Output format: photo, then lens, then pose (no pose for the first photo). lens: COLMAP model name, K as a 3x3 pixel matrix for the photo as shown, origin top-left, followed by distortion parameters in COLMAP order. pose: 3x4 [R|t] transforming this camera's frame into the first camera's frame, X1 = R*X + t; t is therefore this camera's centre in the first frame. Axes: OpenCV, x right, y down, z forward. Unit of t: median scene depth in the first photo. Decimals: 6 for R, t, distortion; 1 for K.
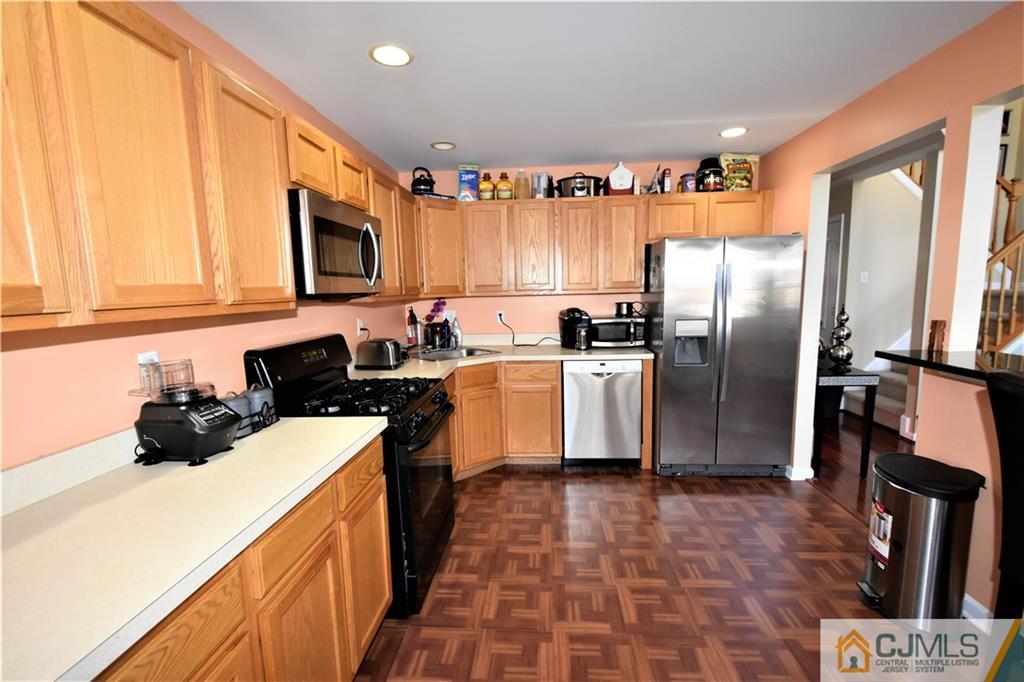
lens RADIAL K [[446.4, 0, 518.1], [0, 446.4, 348.0], [0, 0, 1]] dist [0.001188, -0.003770]
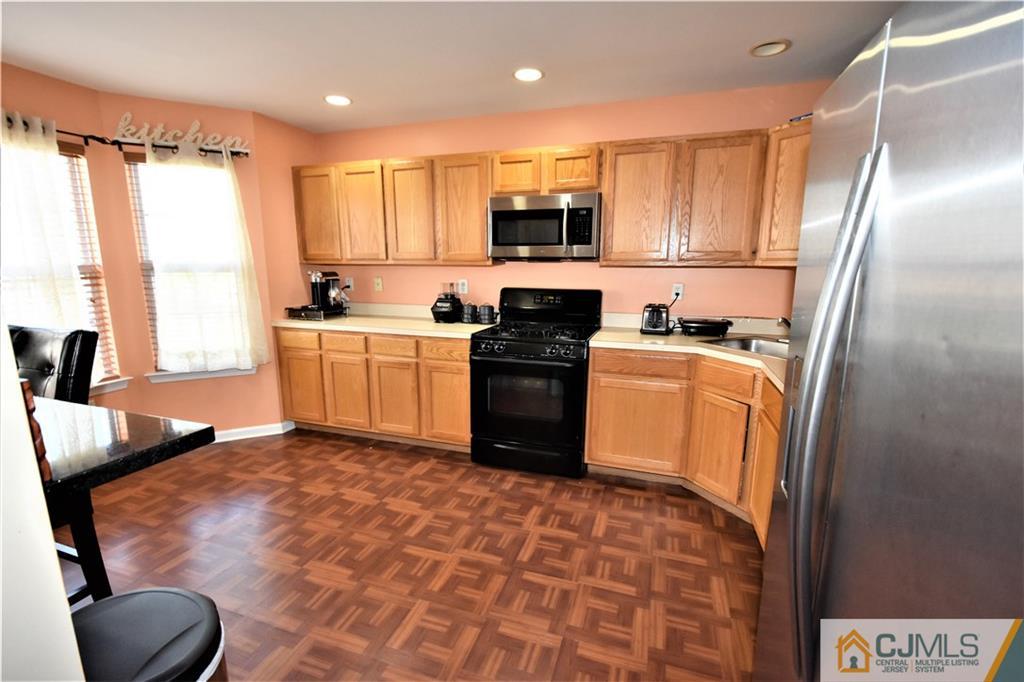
lens RADIAL K [[446.4, 0, 513.6], [0, 446.4, 343.9], [0, 0, 1]] dist [0.001188, -0.003770]
pose [[-0.244206, 0.206580, -0.947464, 0.861172], [-0.122439, 0.962658, 0.241451, -0.156159], [0.961963, 0.174971, -0.209793, 1.040884]]
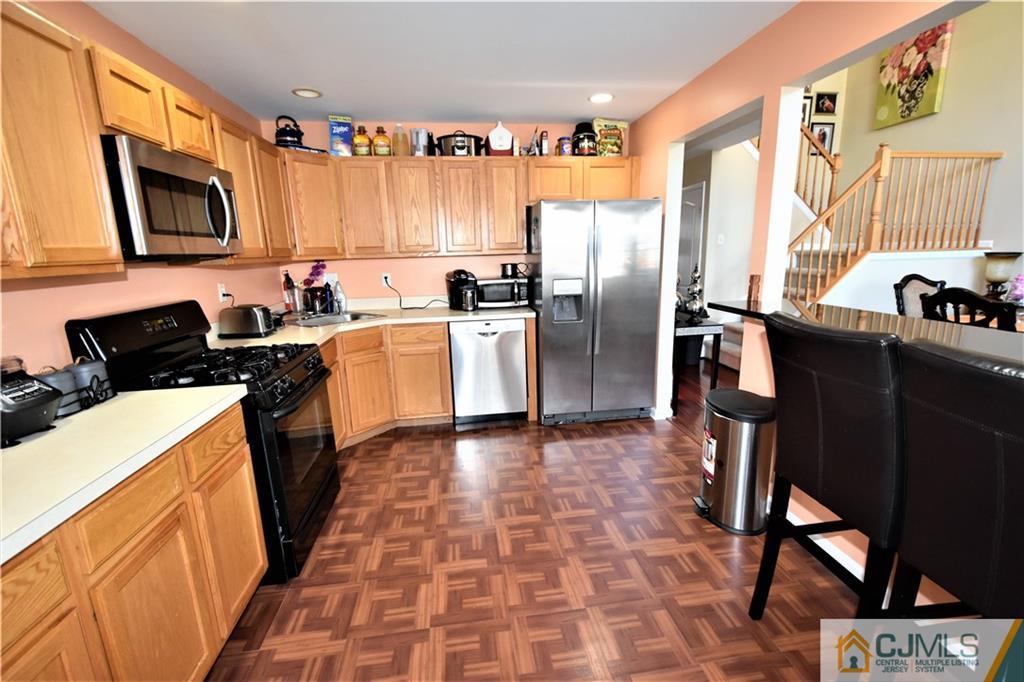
lens RADIAL K [[446.4, 0, 516.0], [0, 446.4, 347.0], [0, 0, 1]] dist [0.001188, -0.003770]
pose [[0.979073, -0.046065, 0.198226, 0.060854], [0.030425, 0.996230, 0.081236, 0.009725], [-0.201221, -0.073505, 0.976784, -0.033635]]
